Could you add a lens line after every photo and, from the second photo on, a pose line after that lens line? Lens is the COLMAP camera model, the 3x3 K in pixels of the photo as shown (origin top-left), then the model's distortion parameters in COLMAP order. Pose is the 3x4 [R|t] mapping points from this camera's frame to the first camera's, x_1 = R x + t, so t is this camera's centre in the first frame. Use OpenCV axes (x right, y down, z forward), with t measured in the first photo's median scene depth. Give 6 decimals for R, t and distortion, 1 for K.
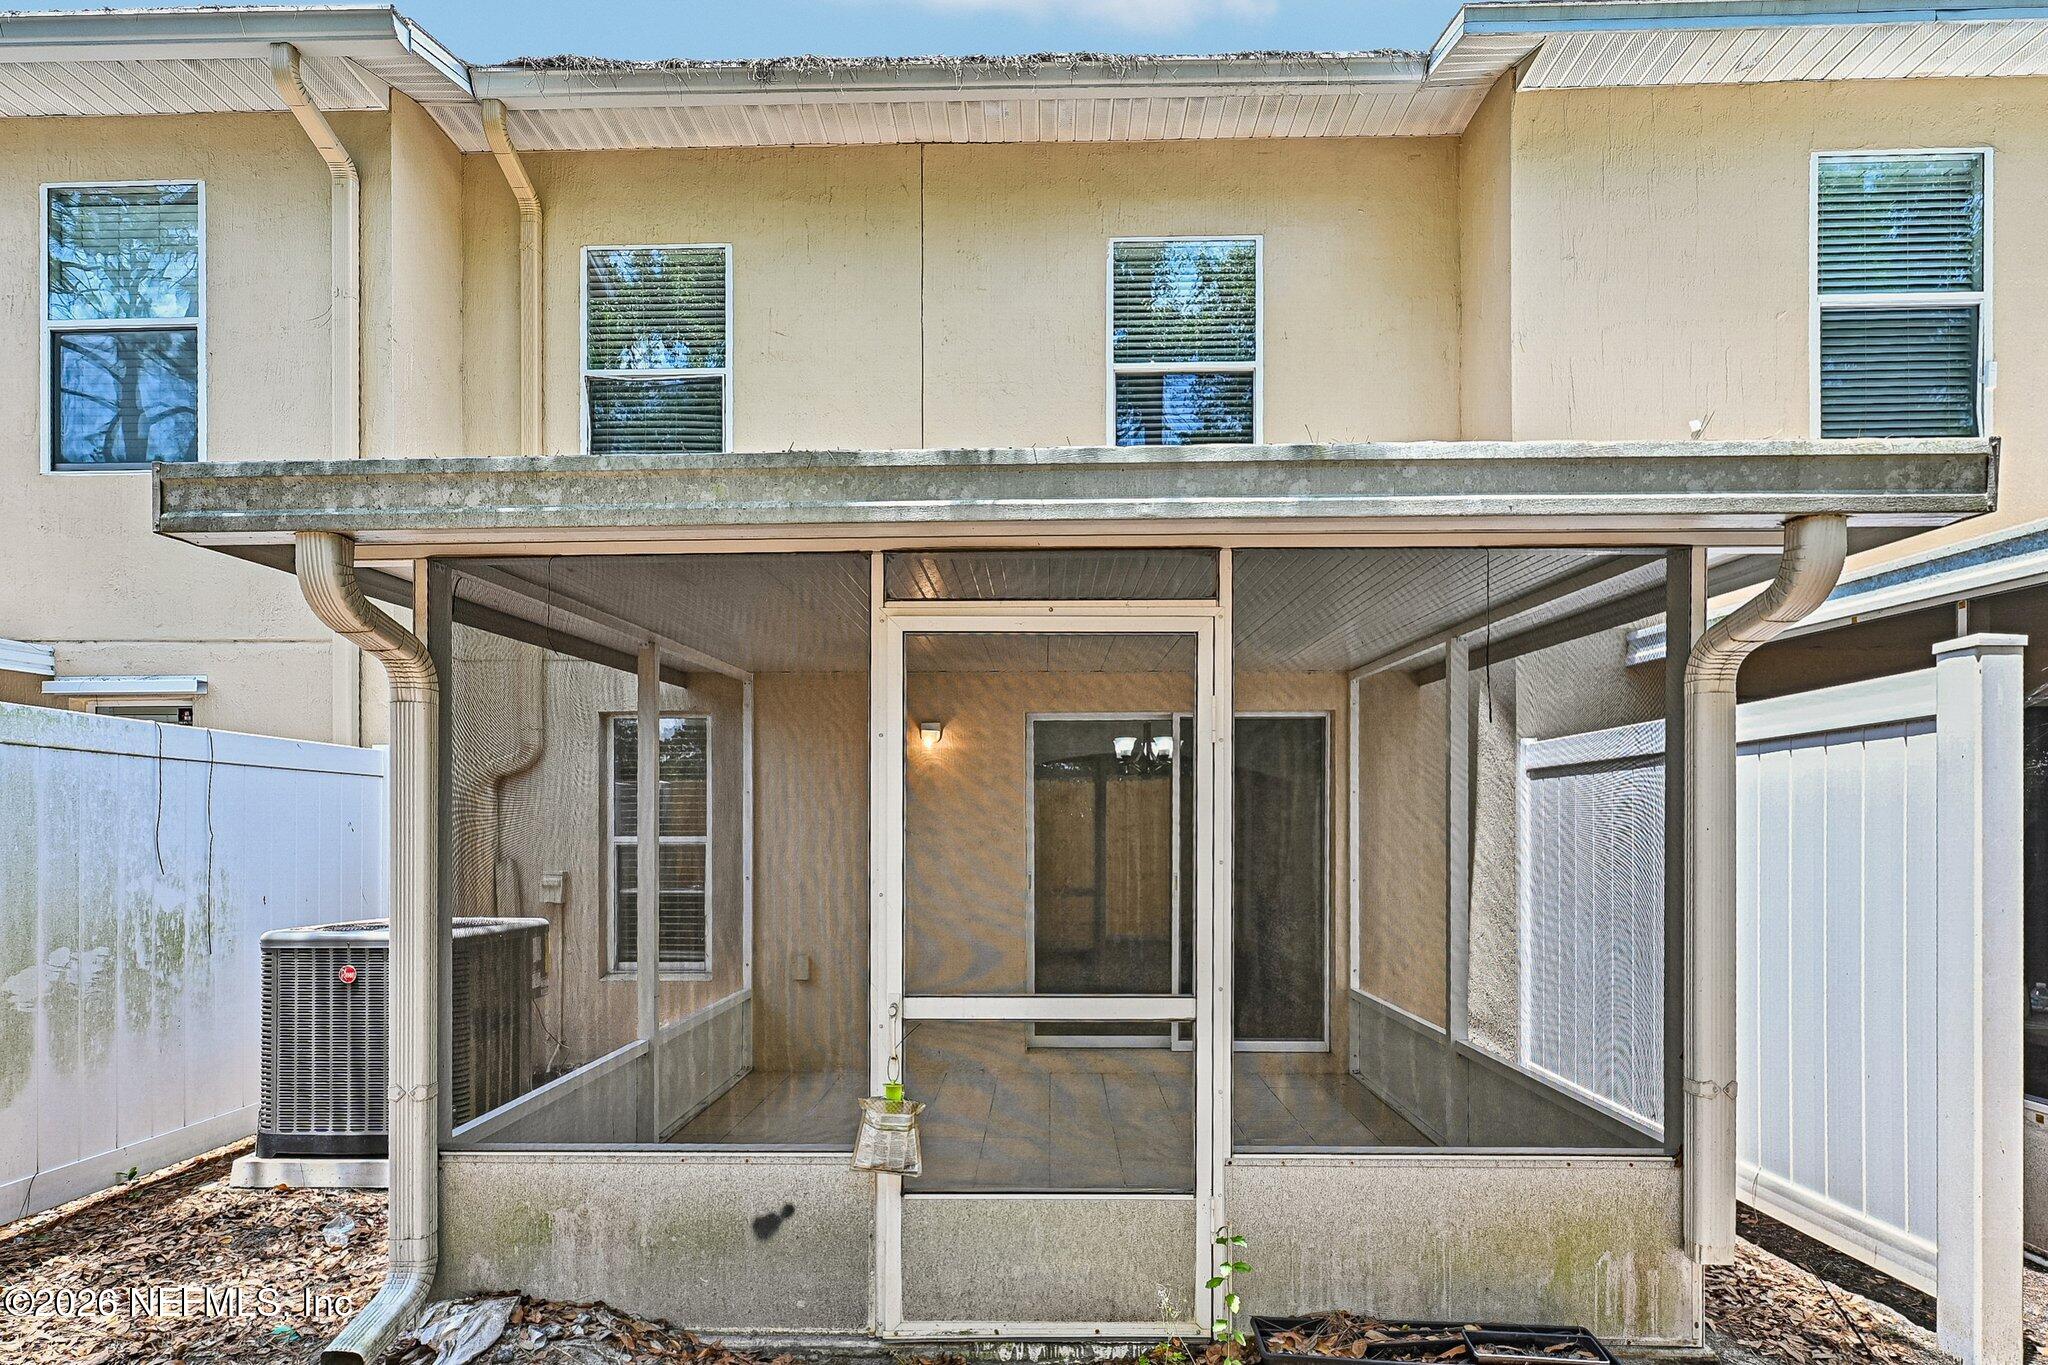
lens RADIAL K [[974.2, 0, 992.1], [0, 974.2, 836.3], [0, 0, 1]] dist [-0.001333, 0.000406]
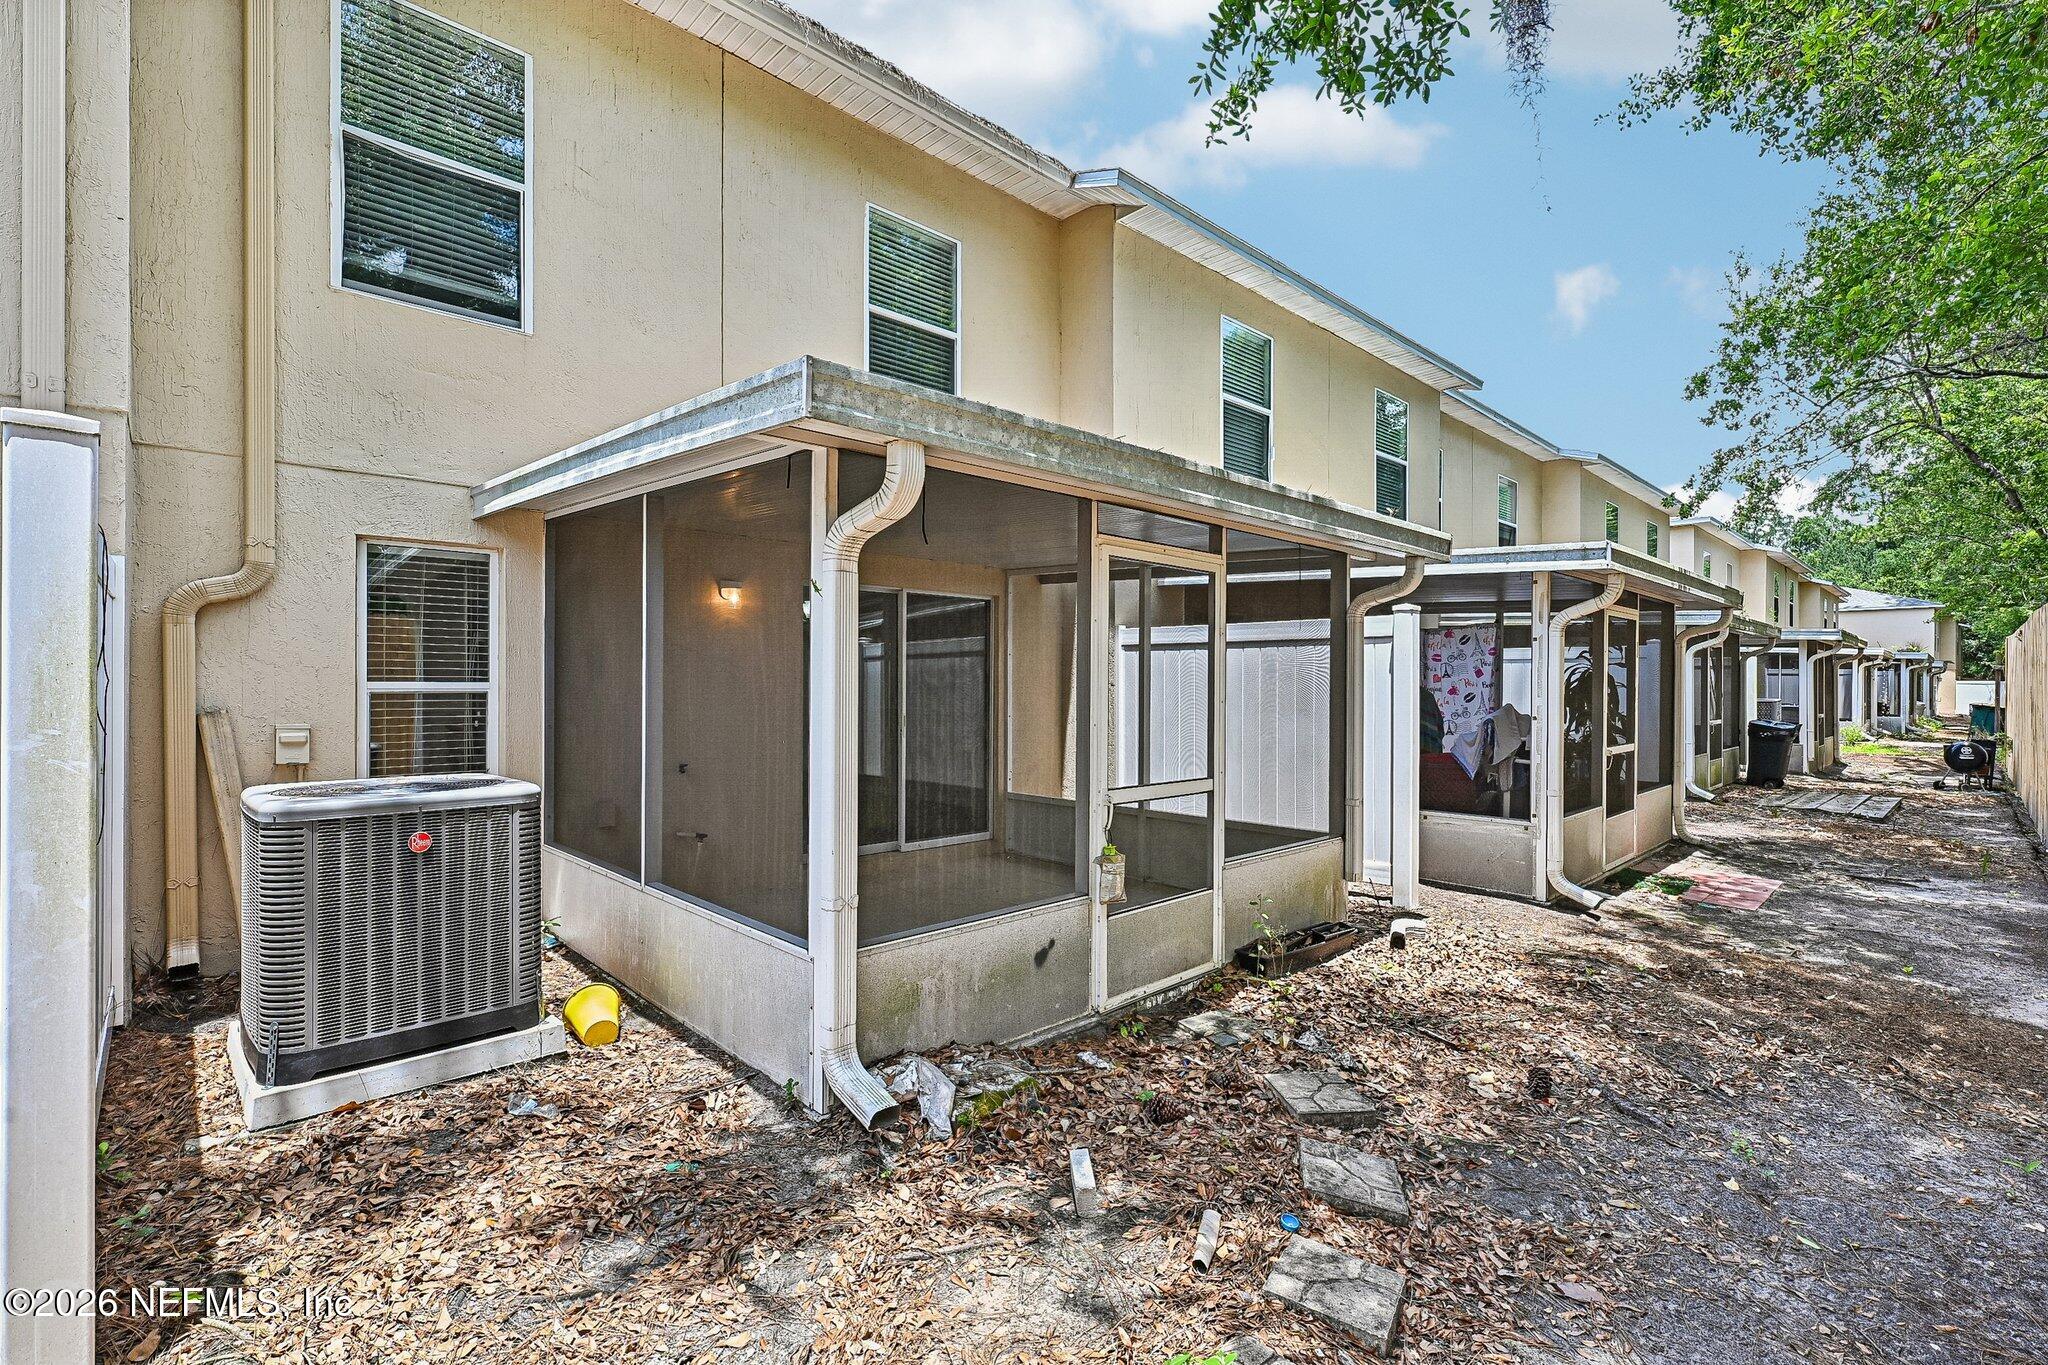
lens RADIAL K [[931.5, 0, 1018.9], [0, 931.5, 683.5], [0, 0, 1]] dist [-0.003897, 0.001428]
pose [[0.706051, 0.005177, 0.708142, -1.226263], [-0.006347, 0.999979, -0.000983, -0.003191], [-0.708133, -0.003800, 0.706069, 0.052469]]
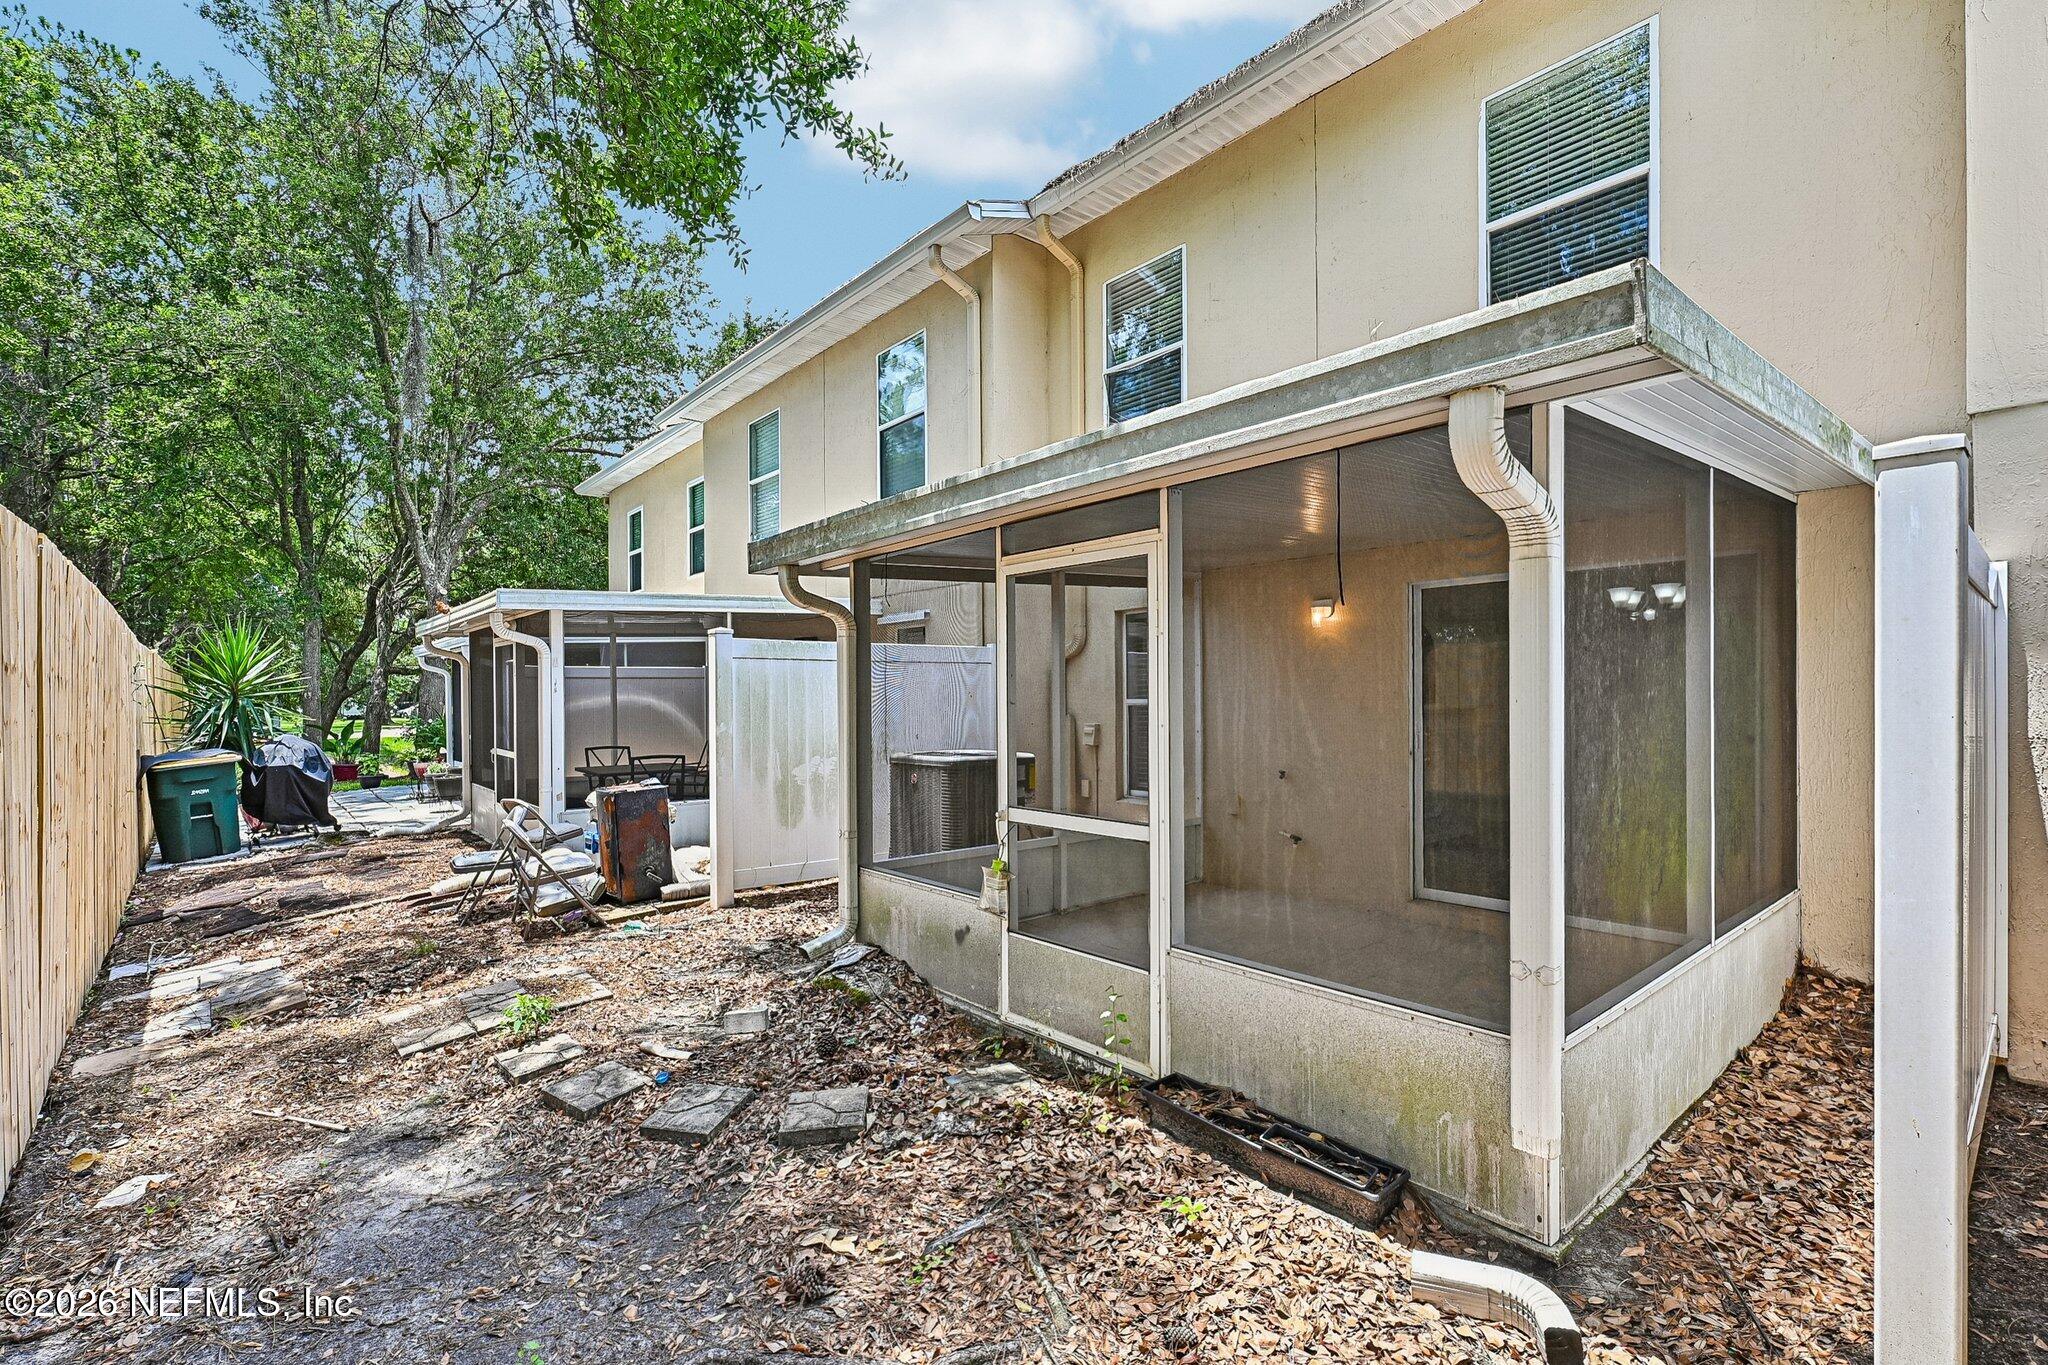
lens RADIAL K [[931.5, 0, 1016.5], [0, 931.5, 693.2], [0, 0, 1]] dist [-0.003897, 0.001428]
pose [[0.659426, -0.007009, -0.751736, 1.040236], [0.009573, 0.999954, -0.000925, -0.017679], [0.751708, -0.006587, 0.659463, 0.014799]]
